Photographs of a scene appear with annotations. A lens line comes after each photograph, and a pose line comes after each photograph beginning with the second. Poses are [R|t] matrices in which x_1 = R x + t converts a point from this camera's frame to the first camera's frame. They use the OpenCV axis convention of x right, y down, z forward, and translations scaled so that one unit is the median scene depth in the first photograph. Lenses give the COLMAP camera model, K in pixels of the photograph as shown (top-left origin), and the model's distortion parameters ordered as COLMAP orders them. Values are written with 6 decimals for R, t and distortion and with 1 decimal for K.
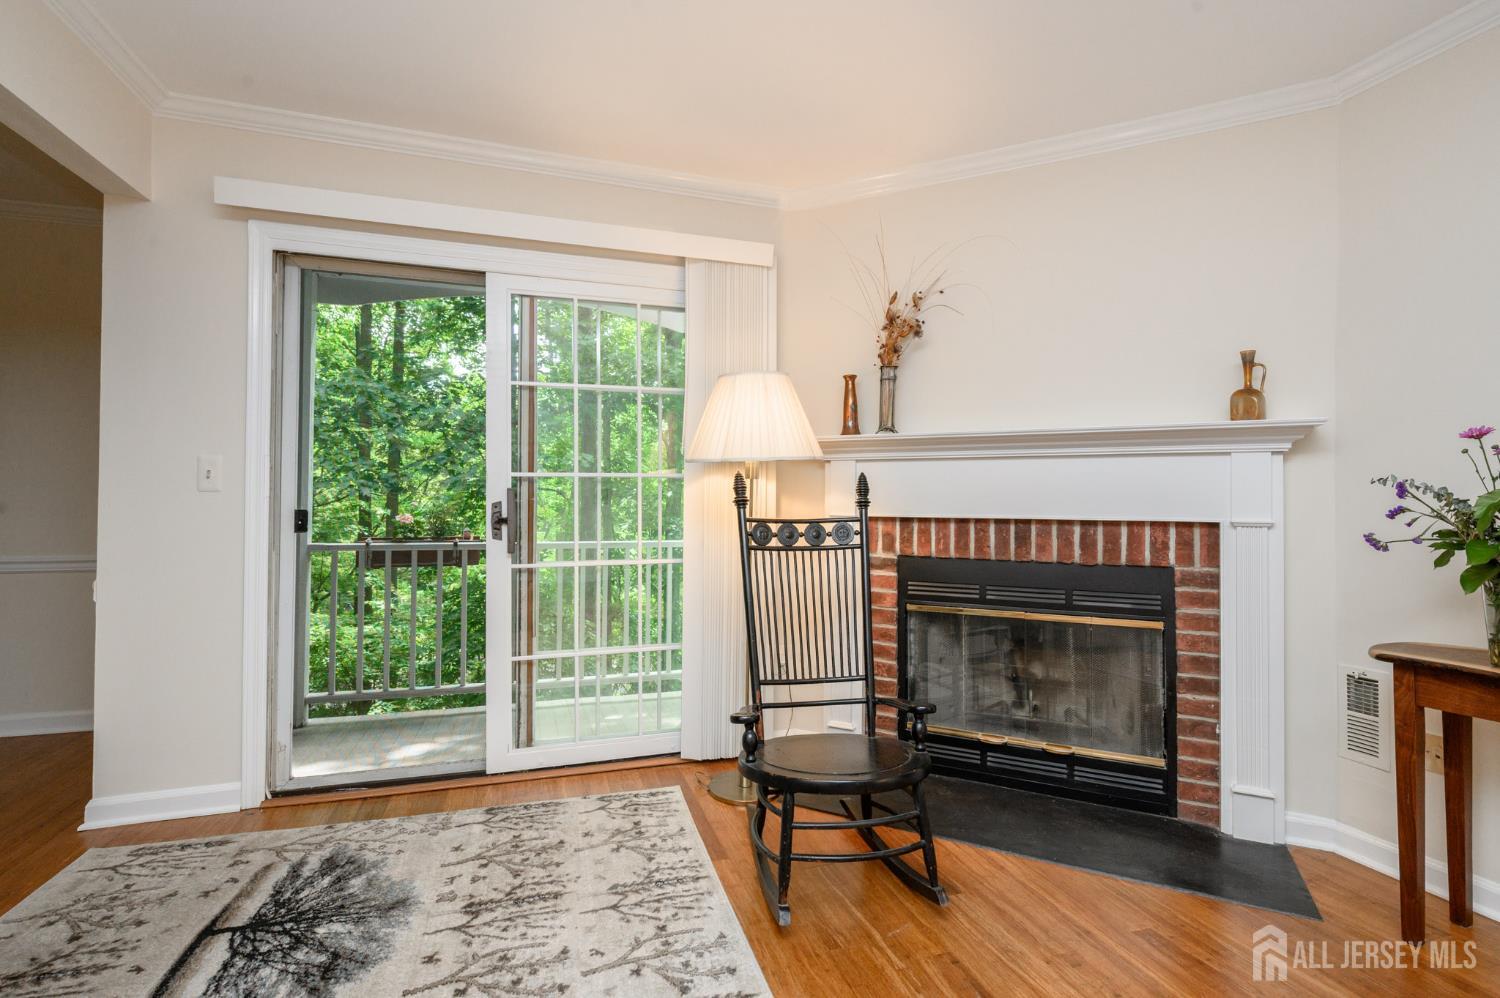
lens RADIAL K [[719.0, 0, 746.7], [0, 719.0, 482.6], [0, 0, 1]] dist [-0.005054, -0.000107]
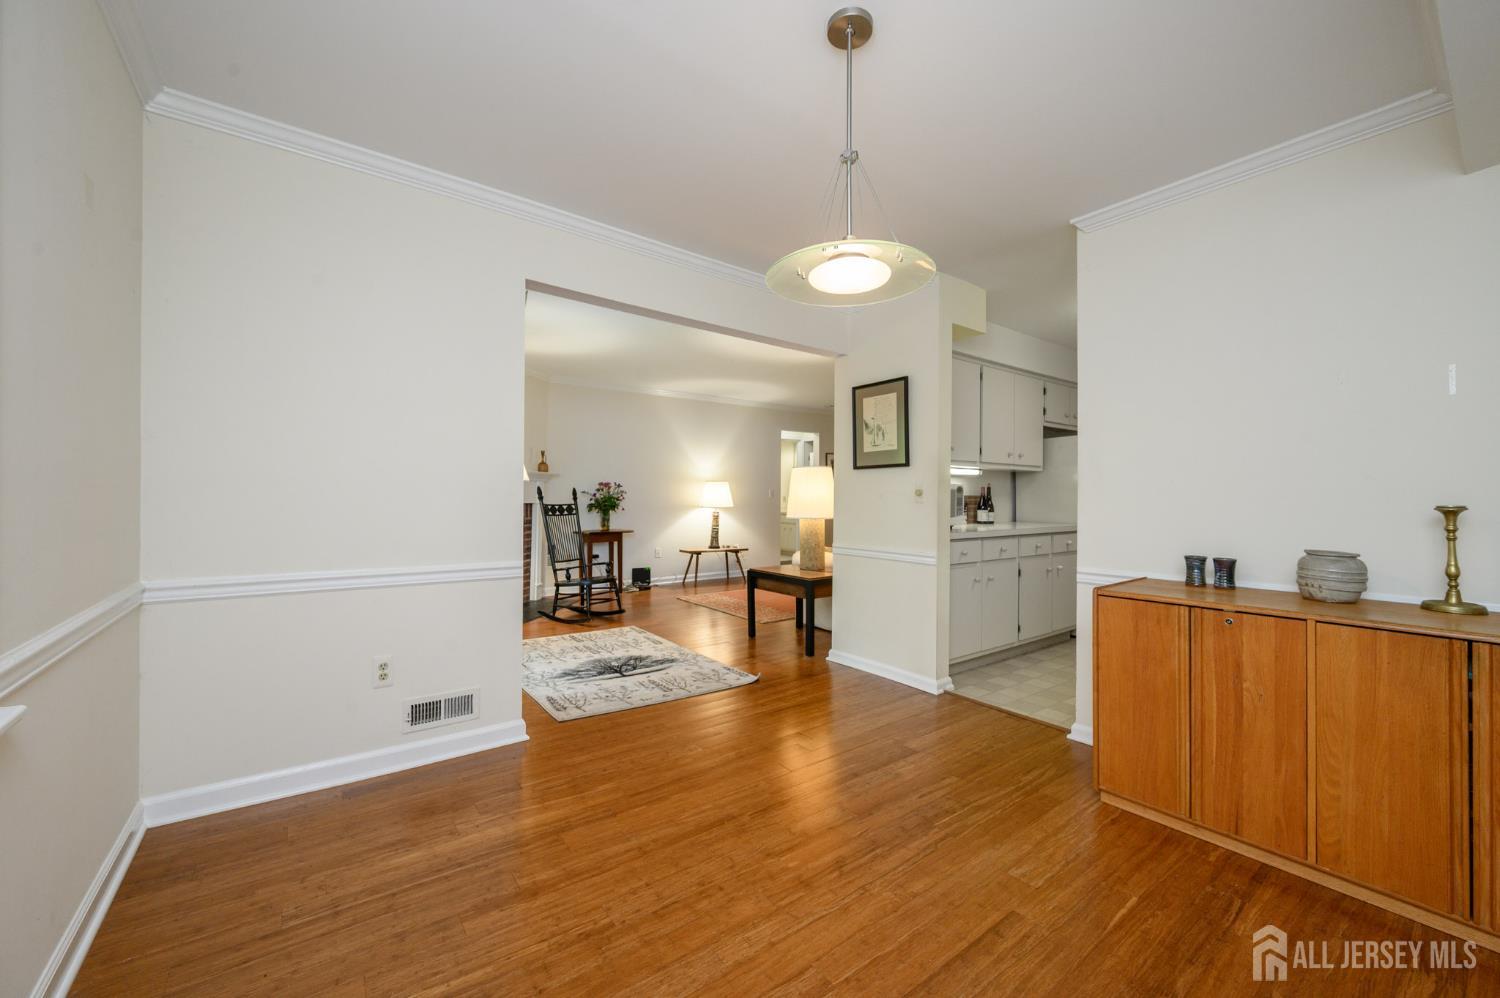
lens RADIAL K [[593.2, 0, 762.0], [0, 593.2, 496.6], [0, 0, 1]] dist [-0.002671, 0.000068]
pose [[-0.351836, -0.006426, 0.936039, -1.986320], [-0.025754, 0.999664, -0.002817, 0.007879], [-0.935707, -0.025098, -0.351884, 0.913734]]
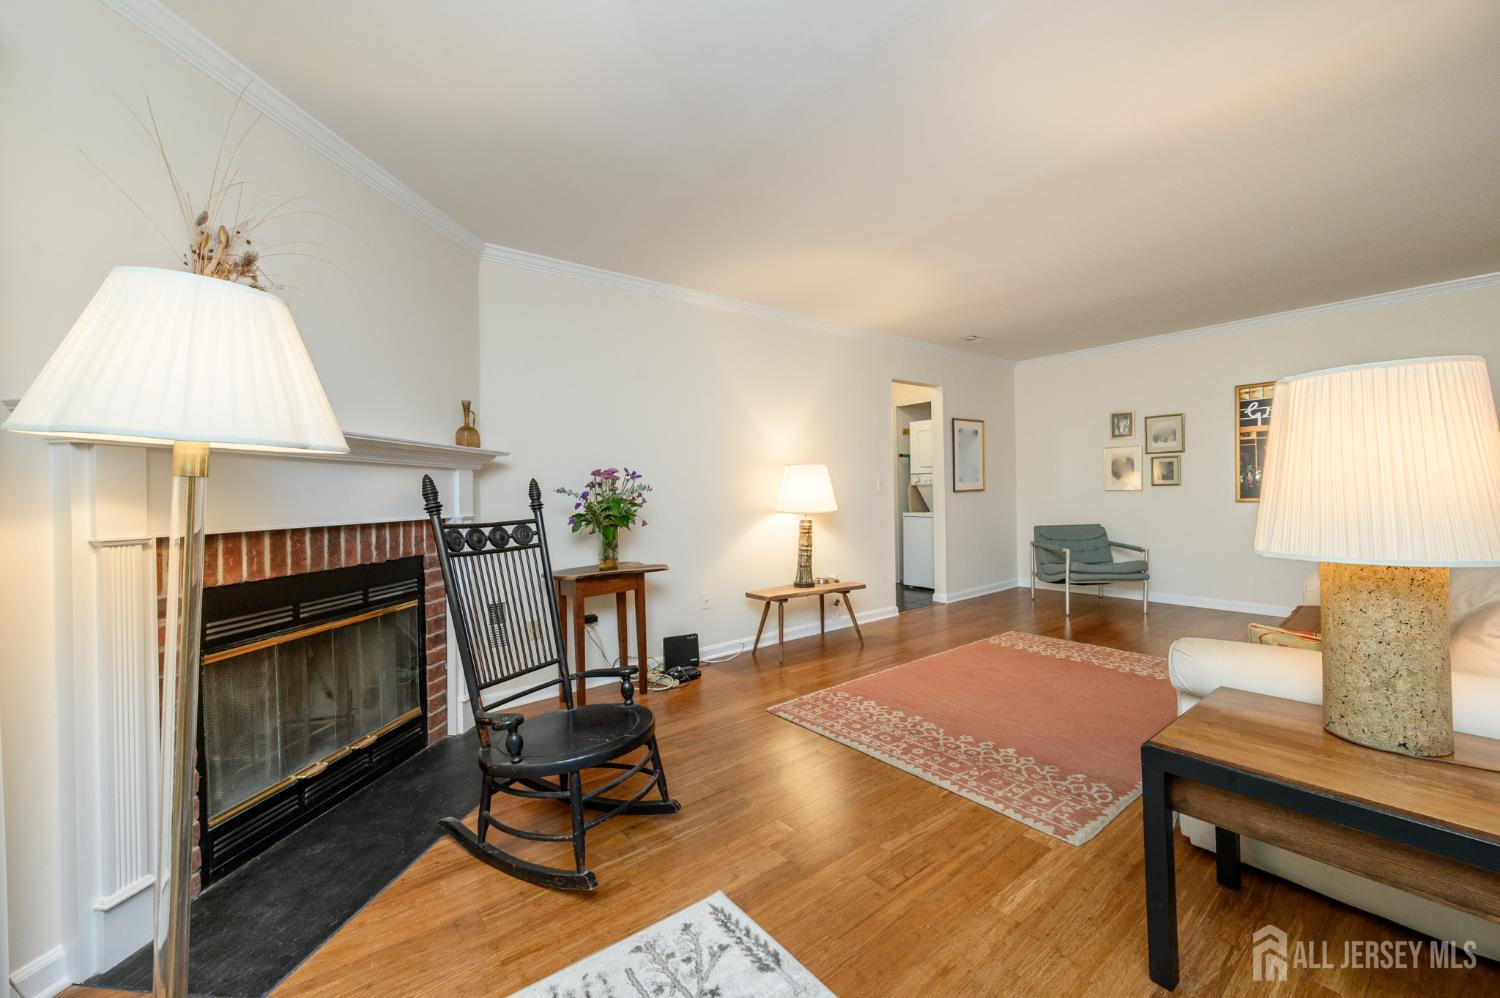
lens RADIAL K [[593.2, 0, 742.0], [0, 593.2, 504.9], [0, 0, 1]] dist [-0.002671, 0.000068]
pose [[-0.333487, -0.010803, 0.942693, -0.583467], [0.006967, 0.999879, 0.013923, 0.015856], [-0.942729, 0.011211, -0.333372, 0.790162]]
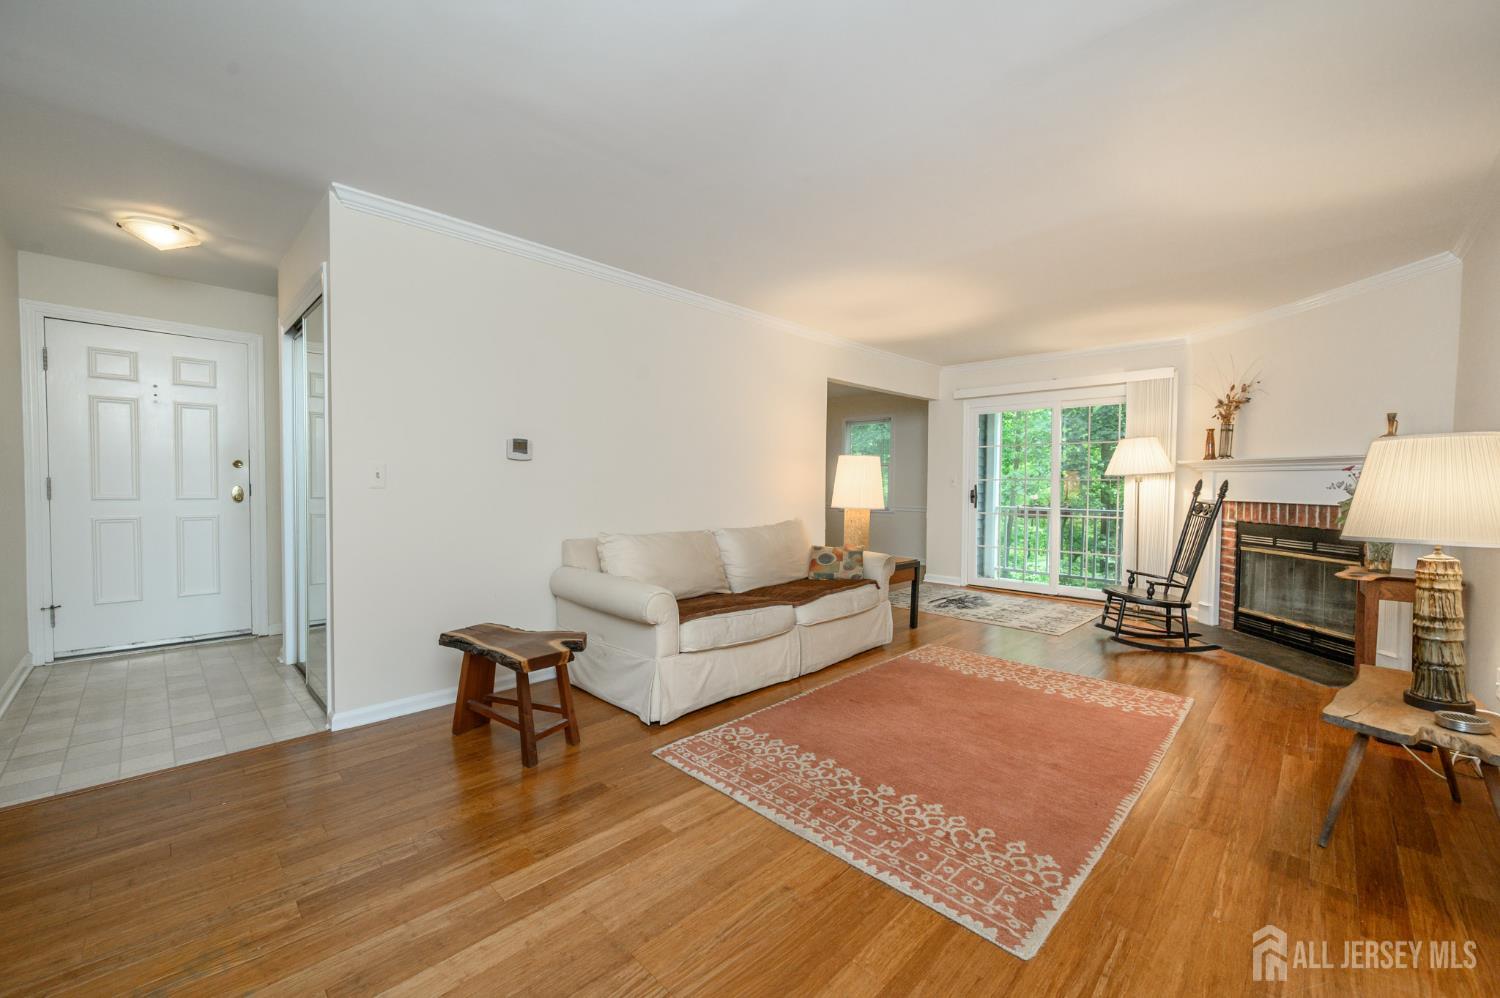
lens RADIAL K [[593.2, 0, 746.4], [0, 593.2, 503.9], [0, 0, 1]] dist [-0.002671, 0.000068]
pose [[0.462288, 0.030829, -0.886194, 1.156007], [0.019348, 0.998807, 0.044839, -0.047259], [0.886518, -0.037874, 0.461140, -1.027465]]
